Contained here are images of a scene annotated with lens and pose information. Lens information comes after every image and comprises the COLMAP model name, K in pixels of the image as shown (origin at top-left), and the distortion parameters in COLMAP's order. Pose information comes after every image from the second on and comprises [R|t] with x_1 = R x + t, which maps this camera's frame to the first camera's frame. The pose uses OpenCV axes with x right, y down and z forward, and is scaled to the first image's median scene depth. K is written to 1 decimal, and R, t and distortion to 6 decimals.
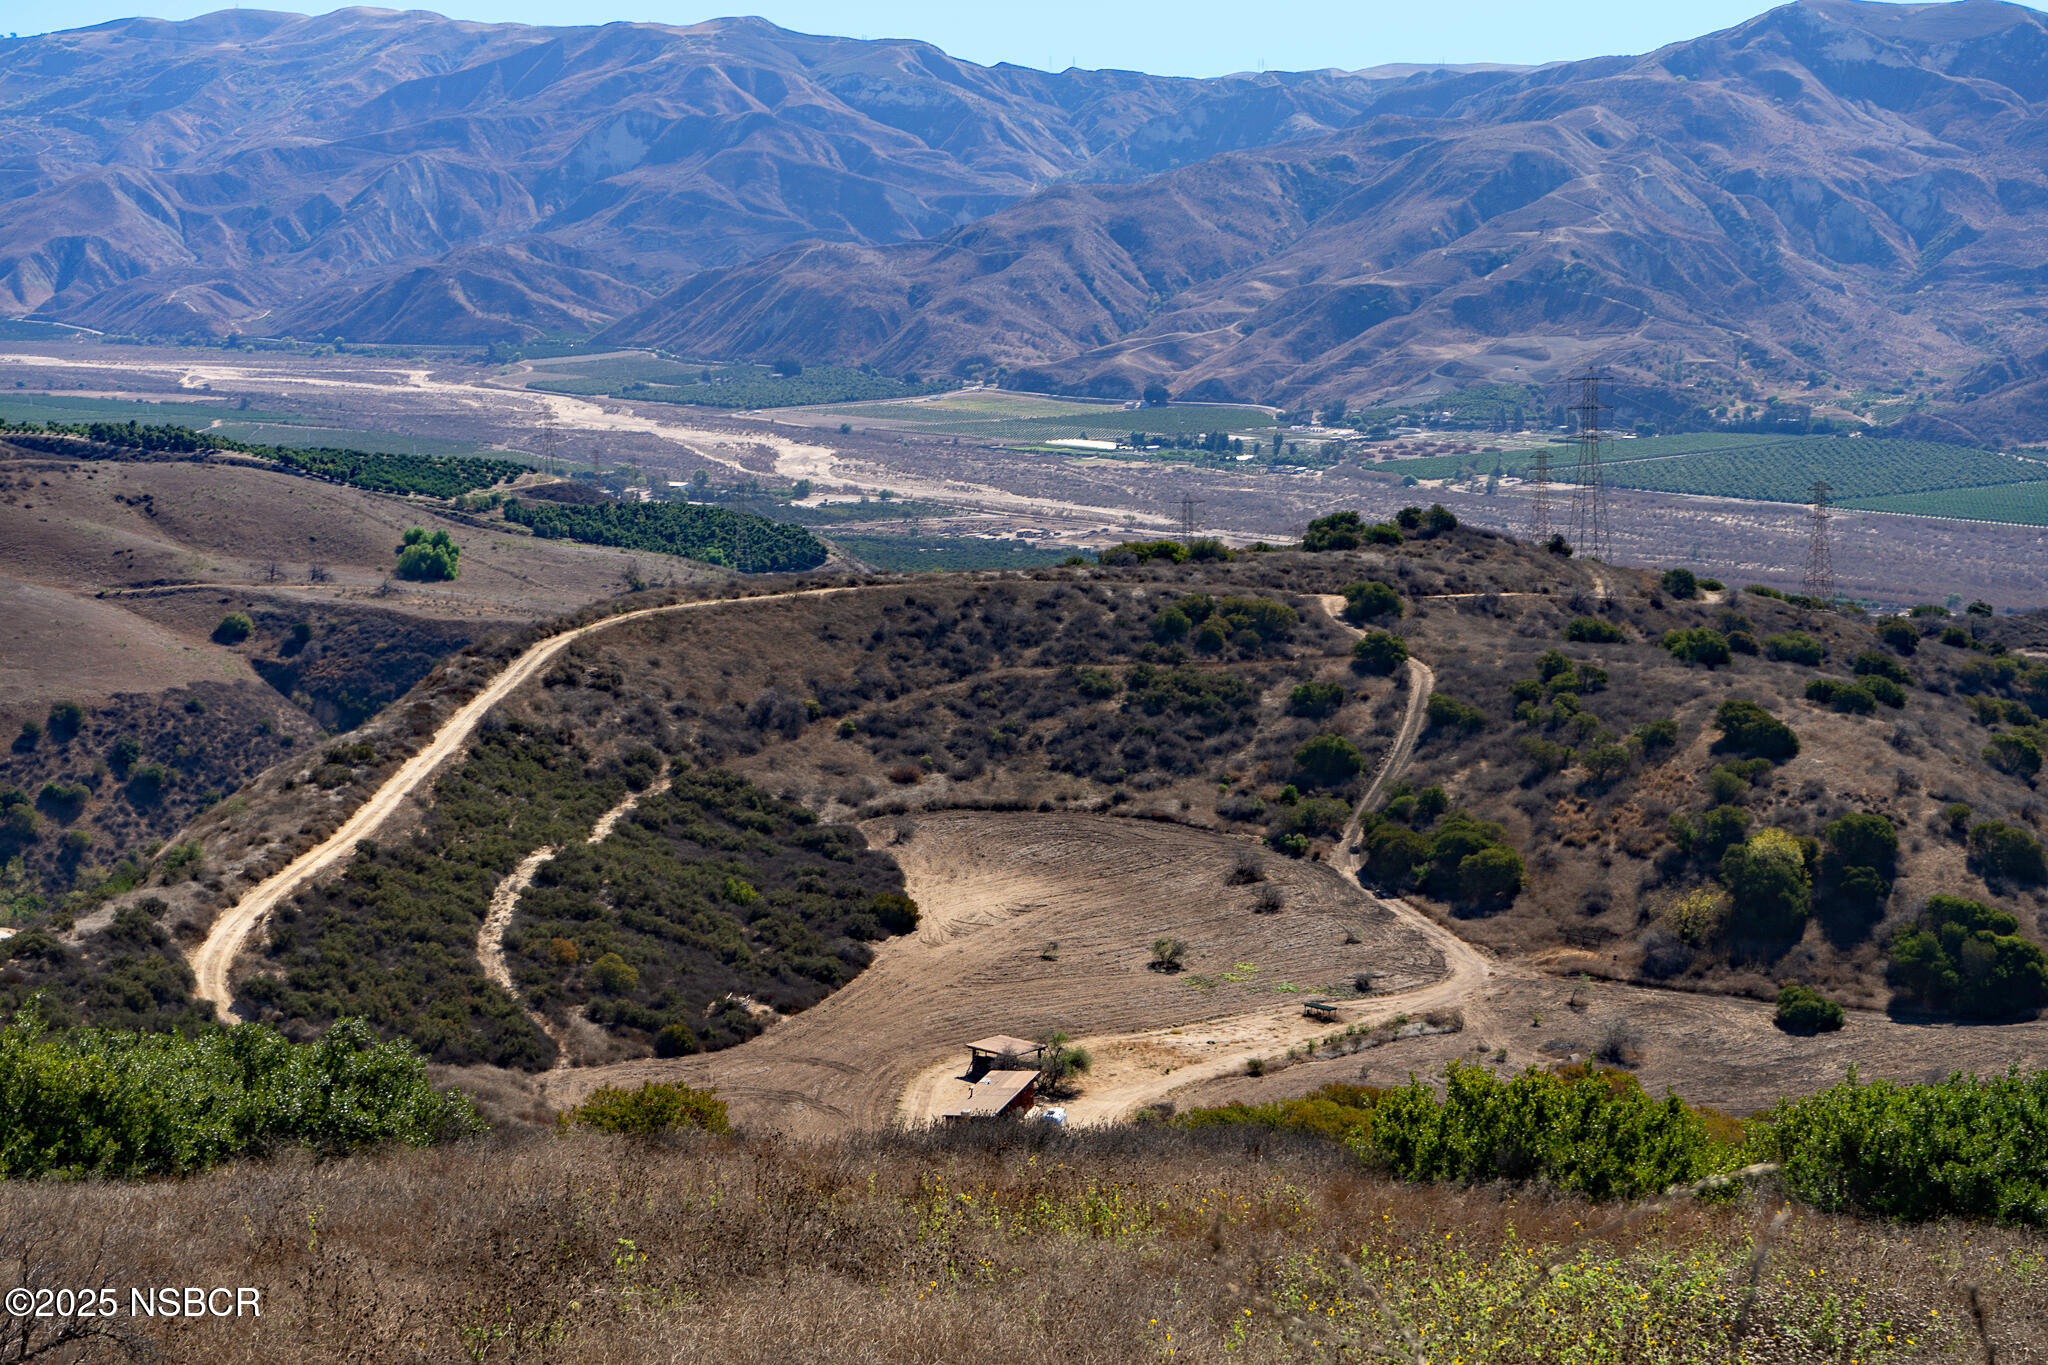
lens RADIAL K [[3814.6, 0, 1024.0], [0, 3814.6, 682.5], [0, 0, 1]] dist [0.033778, 0.007328]
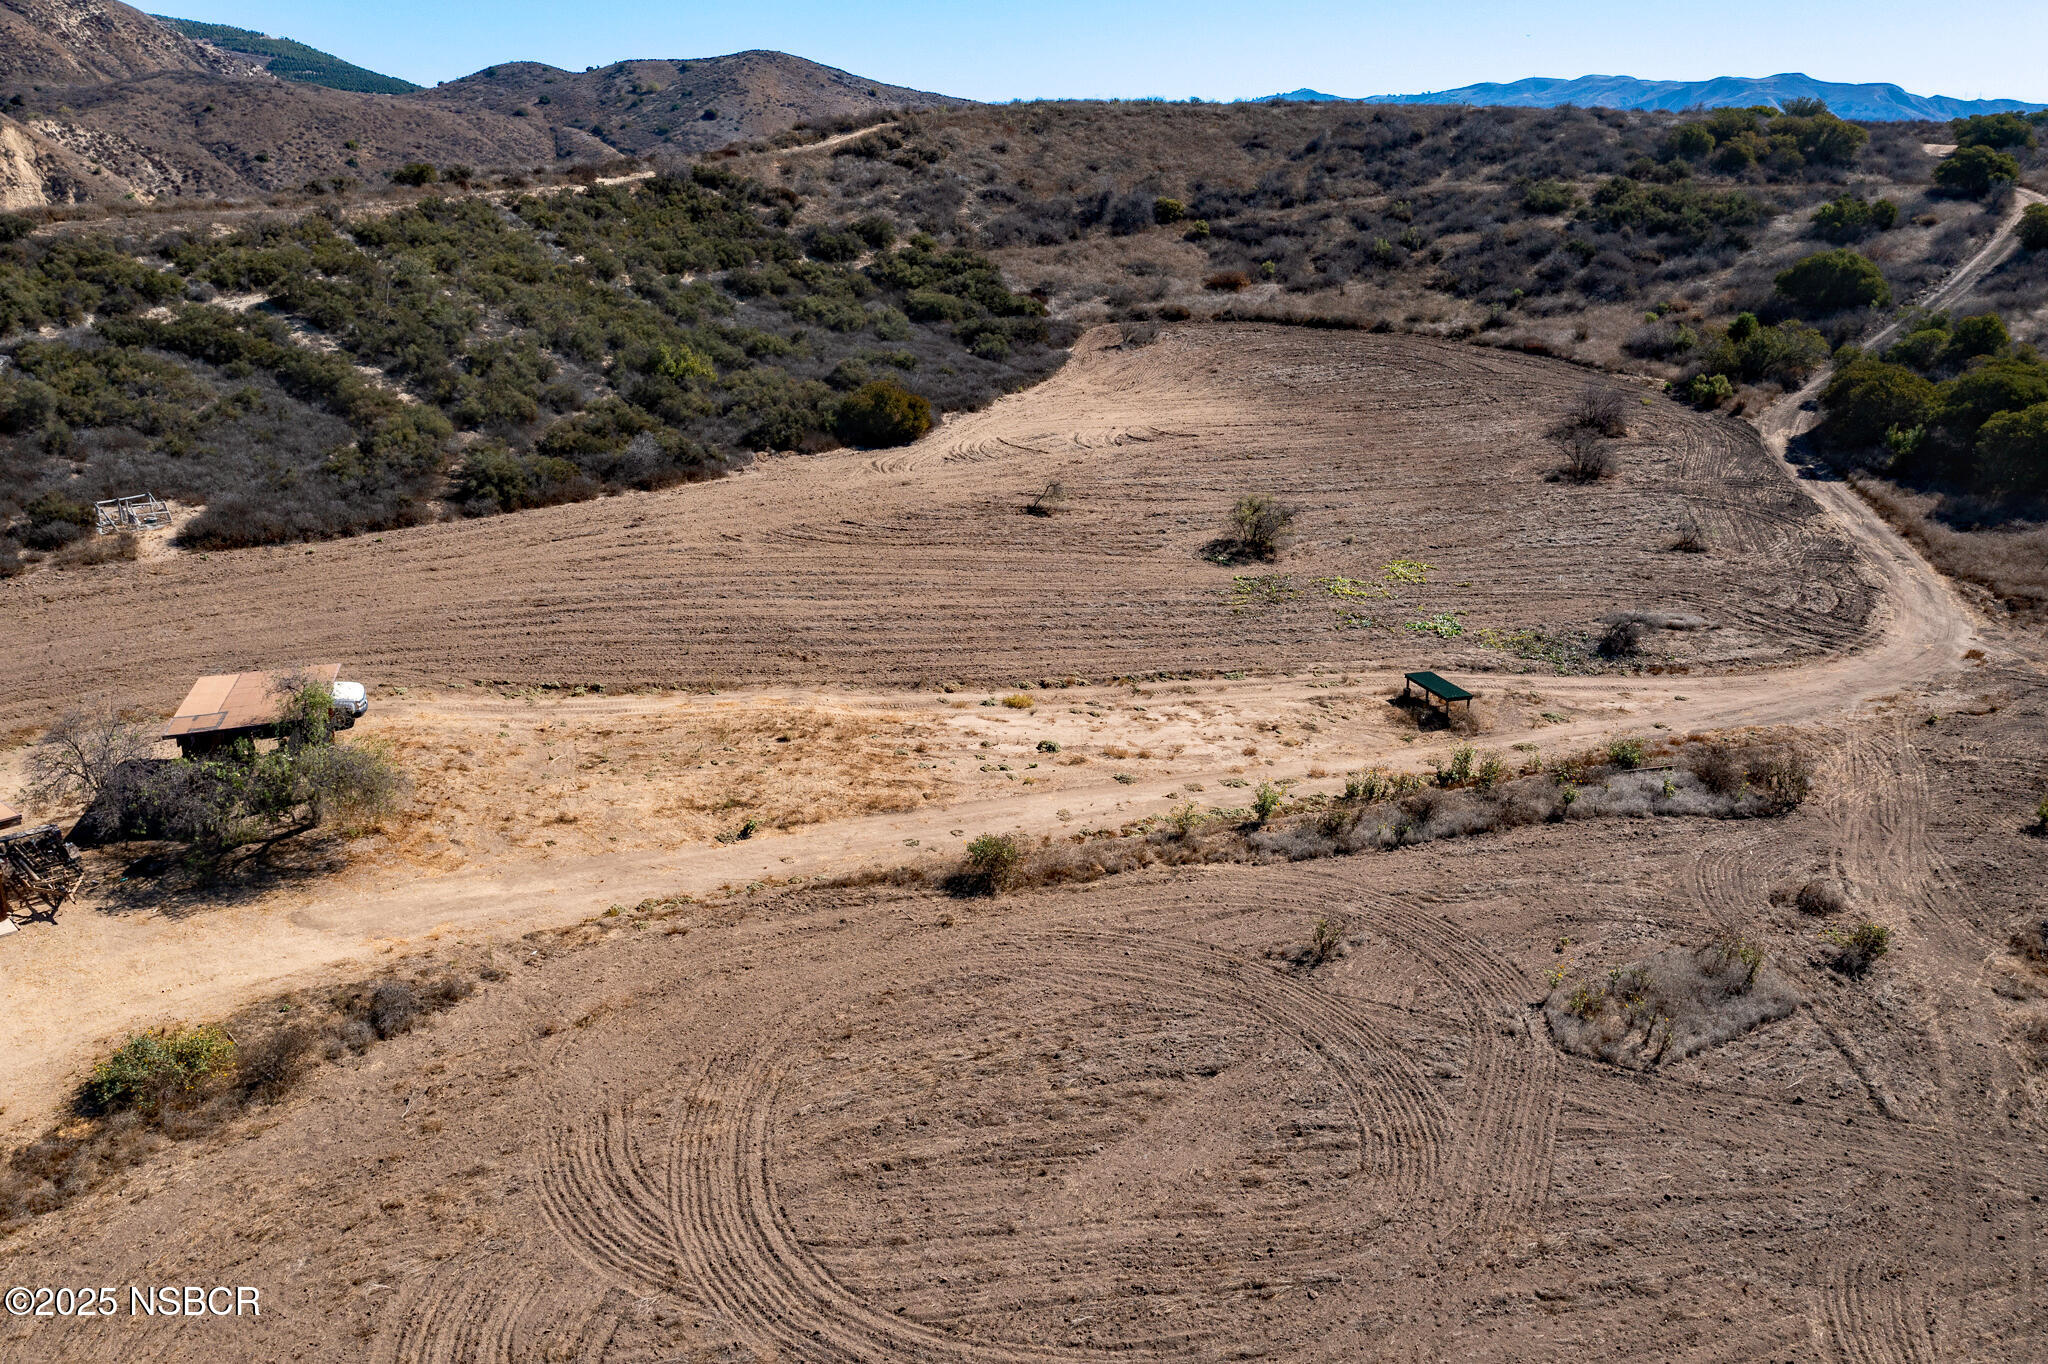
lens RADIAL K [[1606.5, 0, 1024.0], [0, 1606.5, 682.0], [0, 0, 1]] dist [-0.019124, 0.013045]
pose [[0.873902, 0.151033, -0.462044, 0.100291], [-0.069058, 0.979441, 0.189545, 0.046727], [0.481173, -0.133736, 0.866365, 0.704280]]
